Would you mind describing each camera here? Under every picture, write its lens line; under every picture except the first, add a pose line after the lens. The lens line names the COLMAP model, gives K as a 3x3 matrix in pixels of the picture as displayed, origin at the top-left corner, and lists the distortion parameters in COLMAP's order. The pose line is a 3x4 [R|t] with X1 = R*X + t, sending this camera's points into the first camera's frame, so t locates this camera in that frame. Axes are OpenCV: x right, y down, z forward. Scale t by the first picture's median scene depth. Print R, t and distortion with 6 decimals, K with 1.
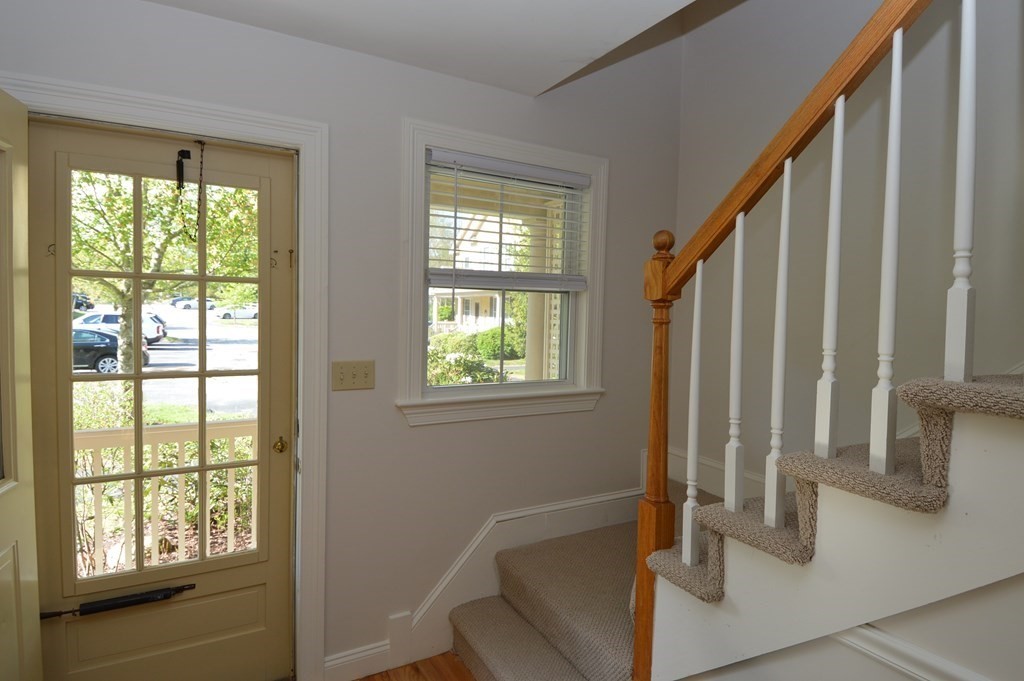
lens RADIAL K [[535.3, 0, 508.9], [0, 535.3, 324.5], [0, 0, 1]] dist [0.031099, -0.033649]
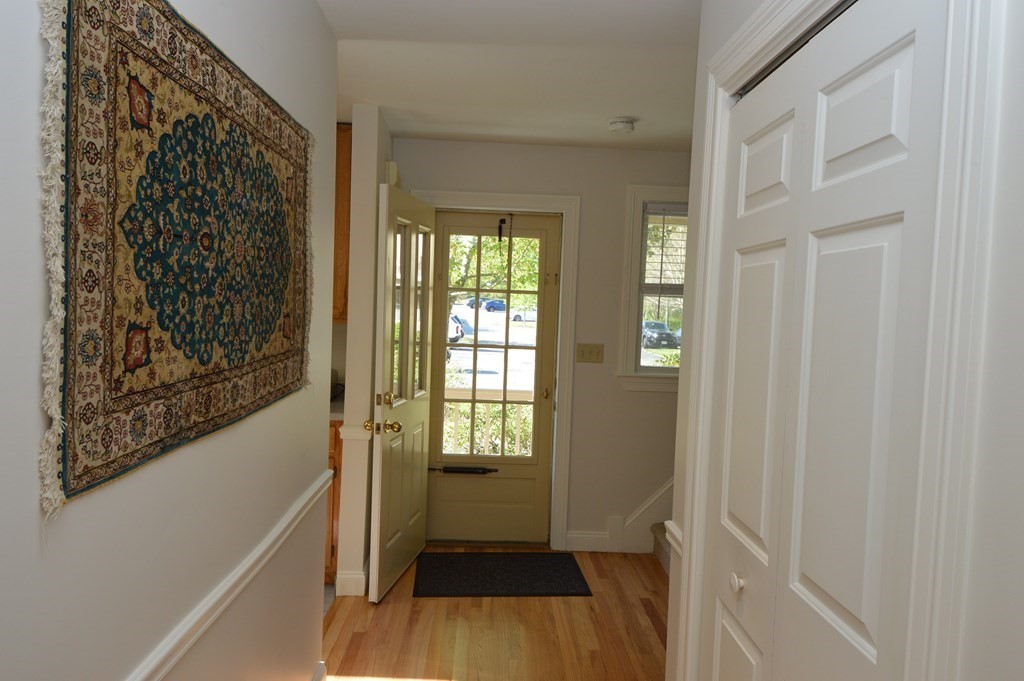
lens RADIAL K [[652.5, 0, 516.1], [0, 652.5, 325.6], [0, 0, 1]] dist [0.007444, 0.000415]
pose [[0.884297, 0.031864, -0.465836, 0.415700], [-0.037506, 0.999292, -0.002844, 0.029296], [0.465415, 0.019986, 0.884867, -0.809440]]
